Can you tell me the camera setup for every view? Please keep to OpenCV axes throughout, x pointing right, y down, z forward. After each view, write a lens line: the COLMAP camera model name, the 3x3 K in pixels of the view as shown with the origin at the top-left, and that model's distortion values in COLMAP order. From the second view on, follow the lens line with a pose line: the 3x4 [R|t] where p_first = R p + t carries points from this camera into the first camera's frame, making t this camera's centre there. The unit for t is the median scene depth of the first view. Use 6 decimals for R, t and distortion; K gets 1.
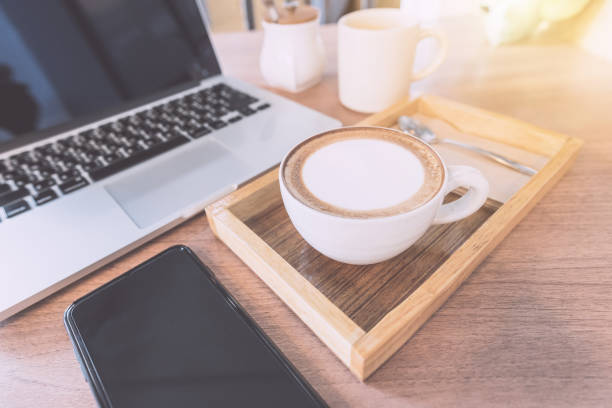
lens RADIAL K [[363.8, 0, 306.0], [0, 363.8, 204.0], [0, 0, 1]] dist [0.038078, 0.020510]
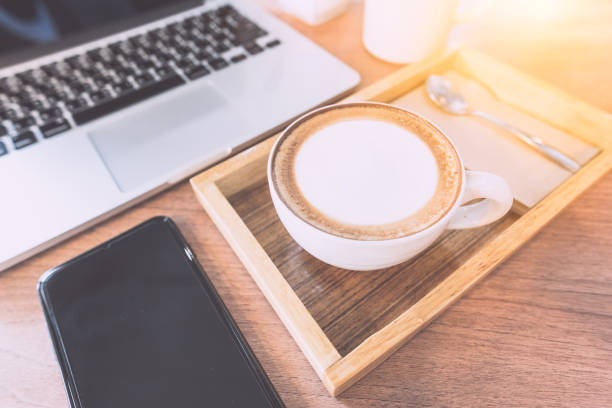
lens RADIAL K [[363.8, 0, 306.0], [0, 363.8, 204.0], [0, 0, 1]] dist [0.038078, 0.020510]
pose [[0.994174, 0.101520, -0.036216, 0.049629], [-0.090656, 0.969308, 0.228523, -0.169433], [0.058304, -0.223908, 0.972865, 0.128830]]
